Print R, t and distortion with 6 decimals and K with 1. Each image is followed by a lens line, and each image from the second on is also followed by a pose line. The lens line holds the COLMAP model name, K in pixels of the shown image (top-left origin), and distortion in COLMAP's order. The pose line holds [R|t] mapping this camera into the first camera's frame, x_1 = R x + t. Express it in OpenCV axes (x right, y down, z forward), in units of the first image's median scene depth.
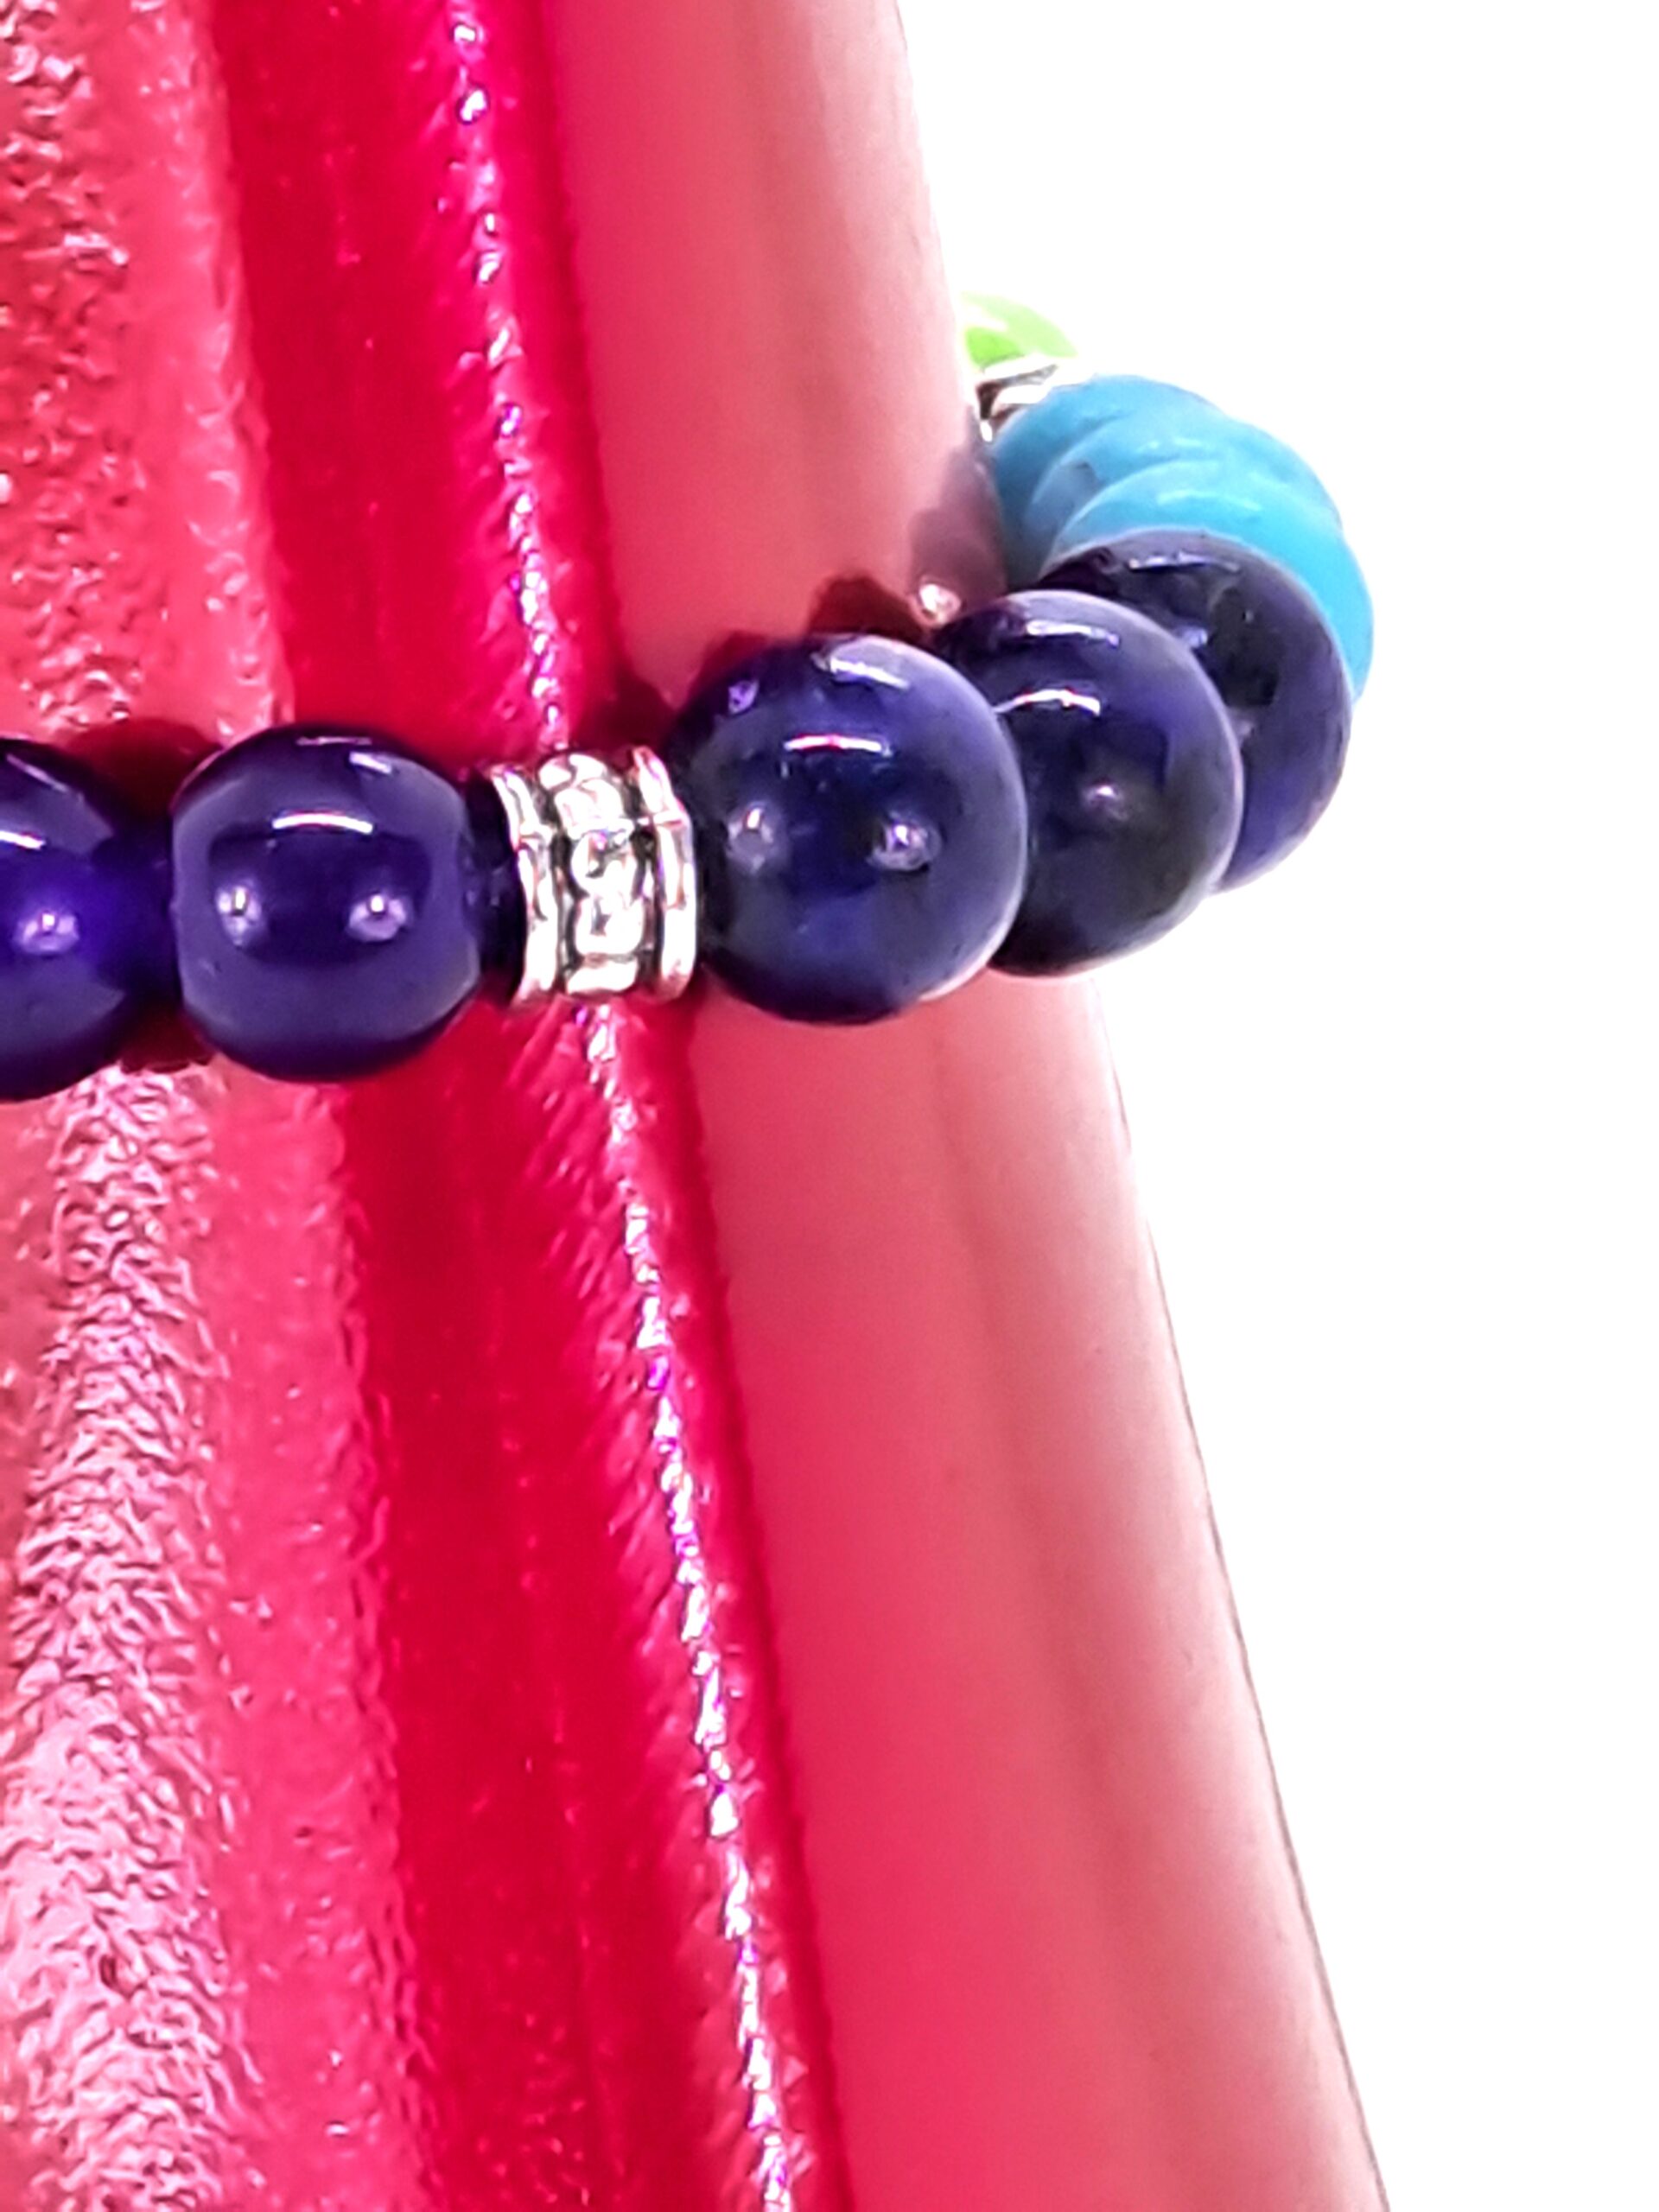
lens RADIAL K [[1632.2, 0, 826.2], [0, 1632.2, 1062.7], [0, 0, 1]] dist [-0.013732, -0.004488]
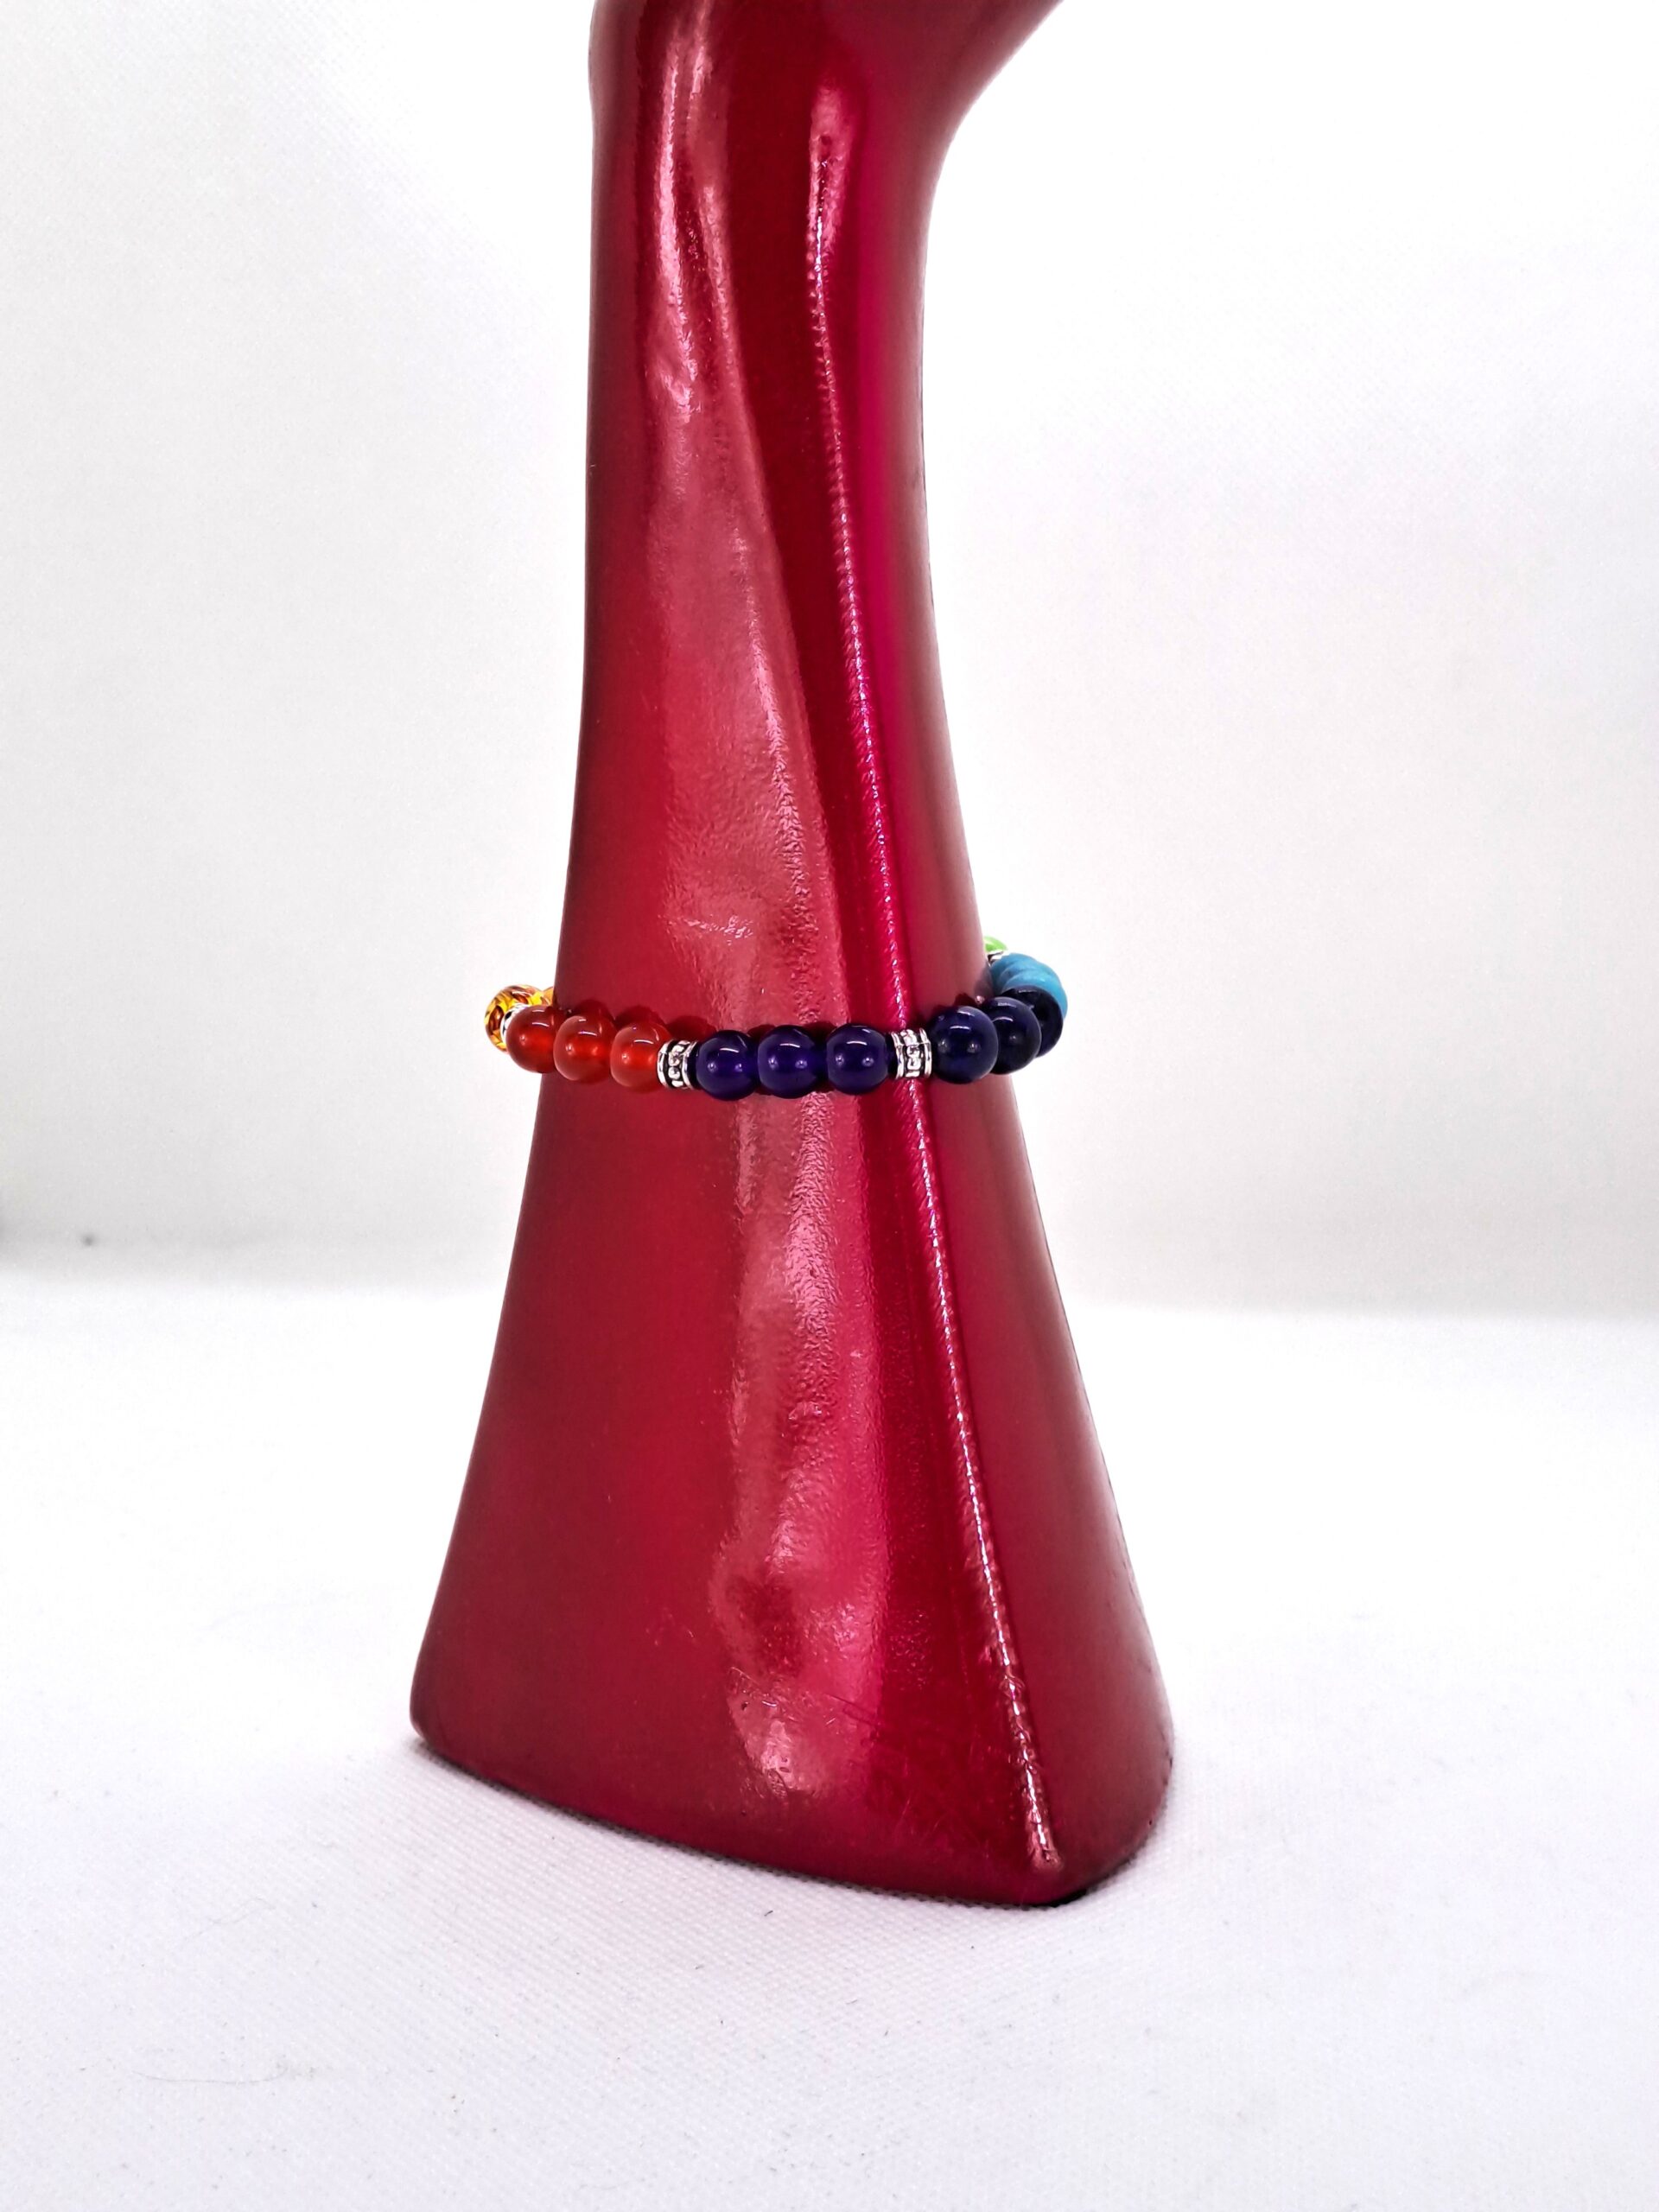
lens RADIAL K [[1632.2, 0, 826.2], [0, 1632.2, 1062.7], [0, 0, 1]] dist [-0.013732, -0.004488]
pose [[0.989761, 0.003545, -0.142688, 0.312992], [-0.010602, 0.998756, -0.048728, 0.158681], [0.142338, 0.049742, 0.988567, -3.967462]]
